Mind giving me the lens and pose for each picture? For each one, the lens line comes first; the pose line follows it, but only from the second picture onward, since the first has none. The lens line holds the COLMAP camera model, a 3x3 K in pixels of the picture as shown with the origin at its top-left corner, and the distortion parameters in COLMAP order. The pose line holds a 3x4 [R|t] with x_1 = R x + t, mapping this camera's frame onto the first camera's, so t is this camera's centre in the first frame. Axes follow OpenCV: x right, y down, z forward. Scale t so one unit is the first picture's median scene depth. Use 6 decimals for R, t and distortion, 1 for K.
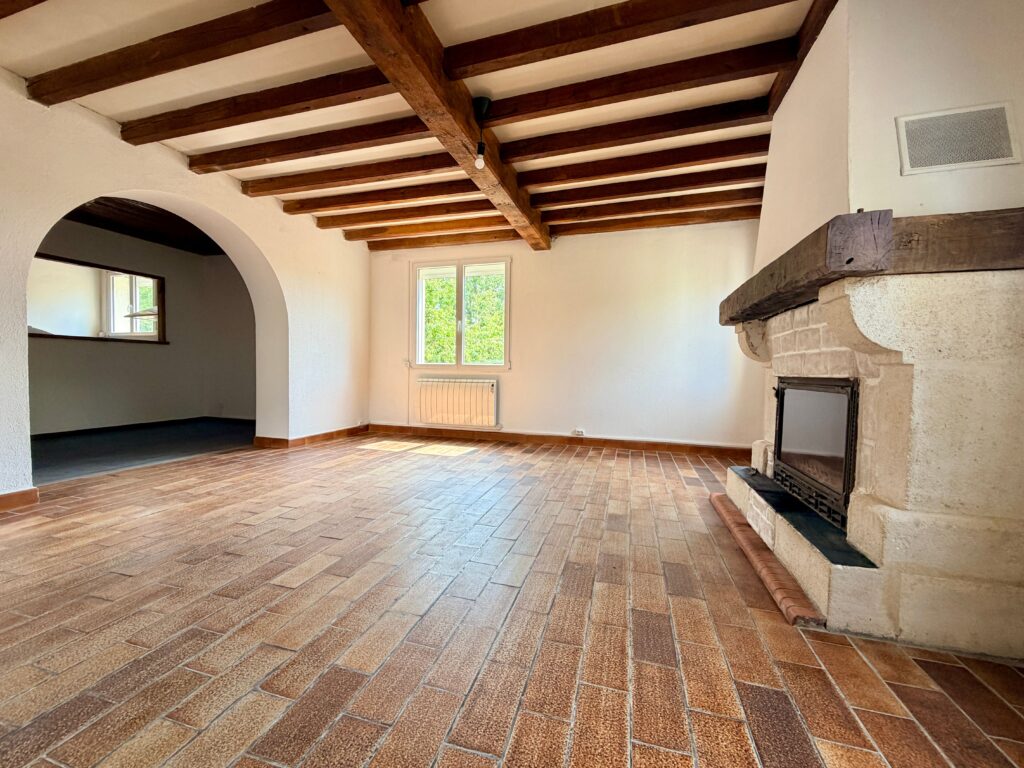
lens RADIAL K [[412.6, 0, 503.5], [0, 412.6, 384.1], [0, 0, 1]] dist [-0.000785, 0.000221]
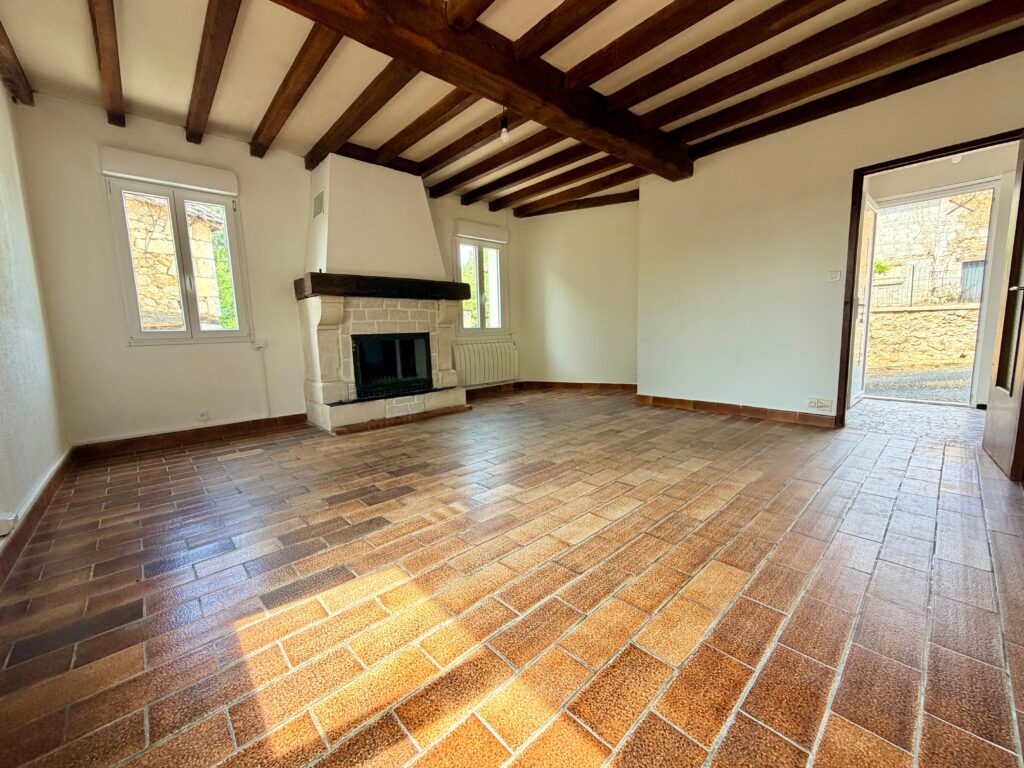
lens RADIAL K [[412.6, 0, 505.6], [0, 412.6, 379.4], [0, 0, 1]] dist [-0.000785, 0.000221]
pose [[-0.861588, -0.057529, 0.504338, -0.540377], [0.027289, 0.986871, 0.159190, -0.070503], [-0.506874, 0.150918, -0.848706, 1.703246]]
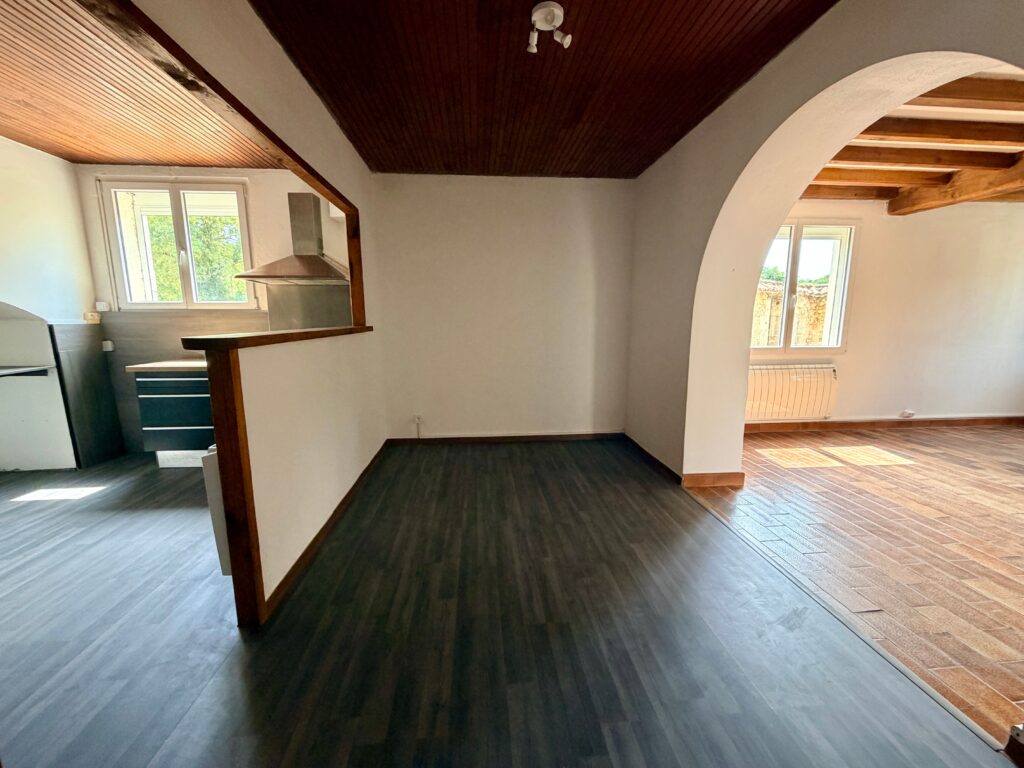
lens RADIAL K [[412.6, 0, 509.6], [0, 412.6, 385.1], [0, 0, 1]] dist [-0.000785, 0.000221]
pose [[0.925669, -0.081565, 0.369437, -1.677554], [0.031857, 0.989820, 0.138714, -0.186578], [-0.376991, -0.116634, 0.918844, 0.753019]]
